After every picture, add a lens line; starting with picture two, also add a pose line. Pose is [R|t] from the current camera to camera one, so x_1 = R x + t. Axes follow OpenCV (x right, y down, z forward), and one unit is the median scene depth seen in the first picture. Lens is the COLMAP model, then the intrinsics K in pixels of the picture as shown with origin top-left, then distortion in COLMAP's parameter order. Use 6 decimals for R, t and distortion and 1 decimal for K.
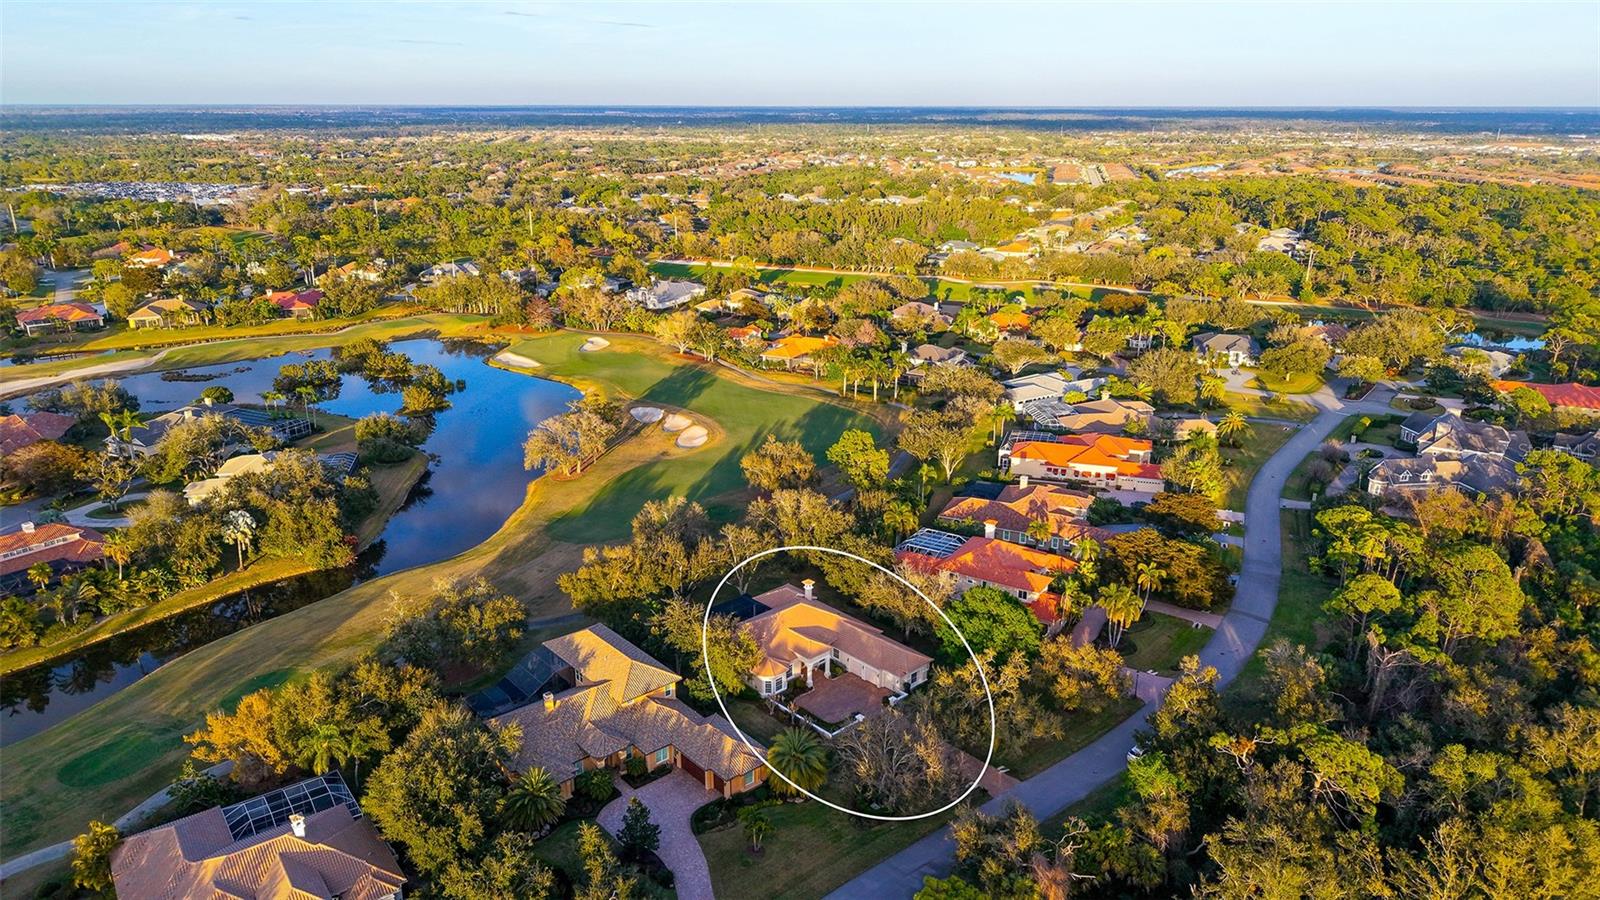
lens RADIAL K [[1063.6, 0, 792.8], [0, 1063.6, 448.9], [0, 0, 1]] dist [0.038117, -0.035847]
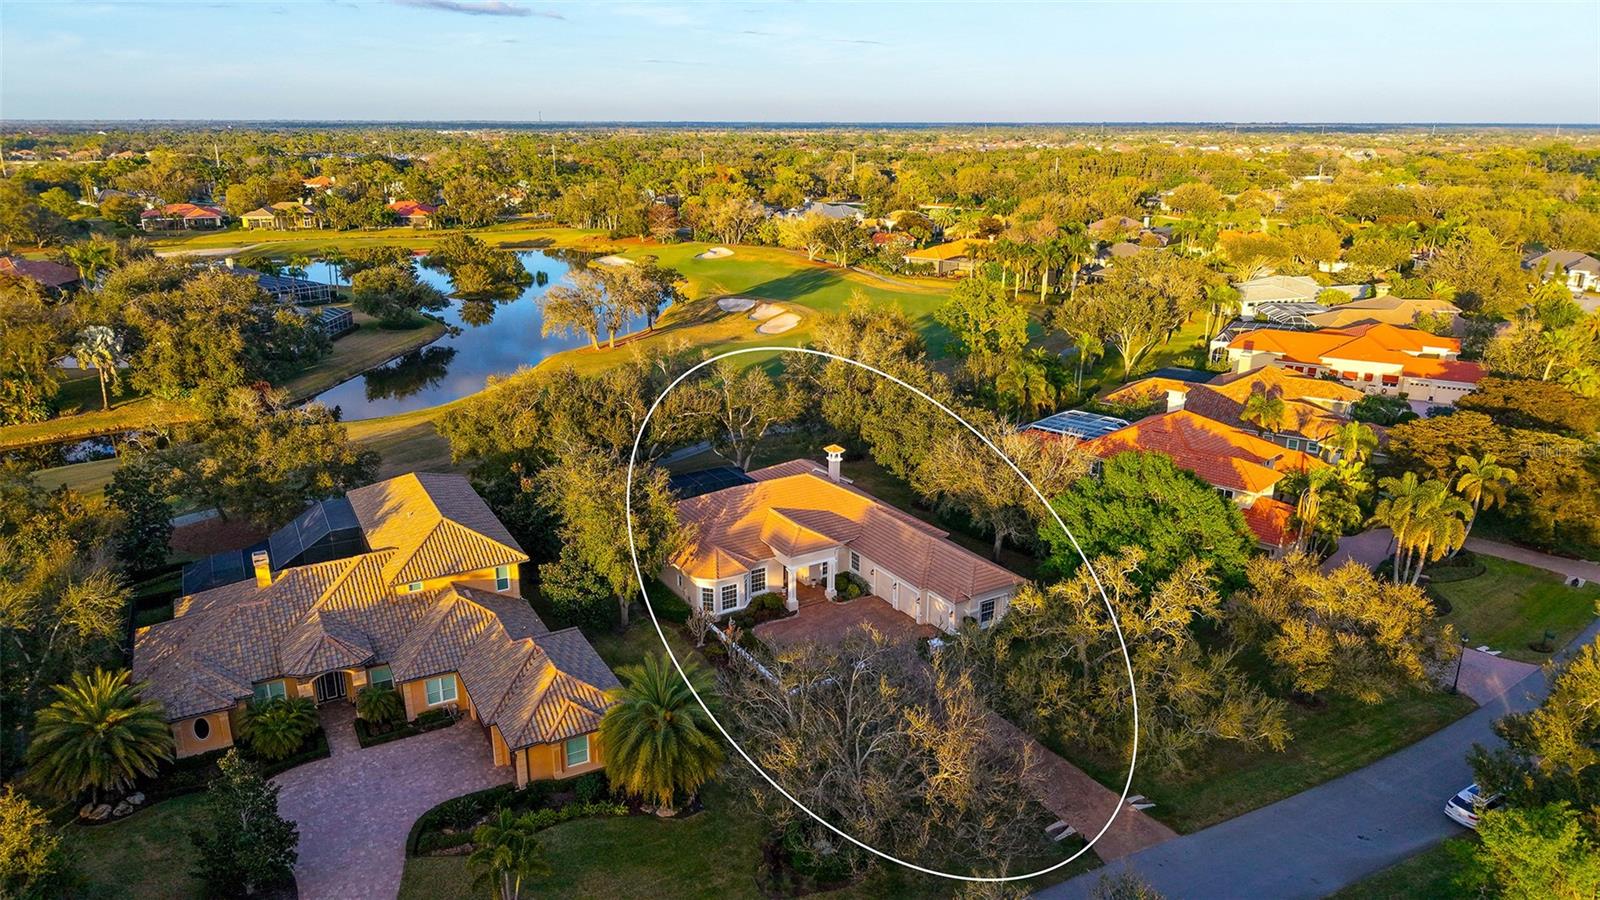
lens RADIAL K [[1063.6, 0, 802.3], [0, 1063.6, 458.9], [0, 0, 1]] dist [0.038117, -0.035847]
pose [[0.980259, 0.065328, -0.186615, 0.114518], [-0.066639, 0.997777, -0.000749, 0.143429], [0.186152, 0.013170, 0.982433, 0.458896]]
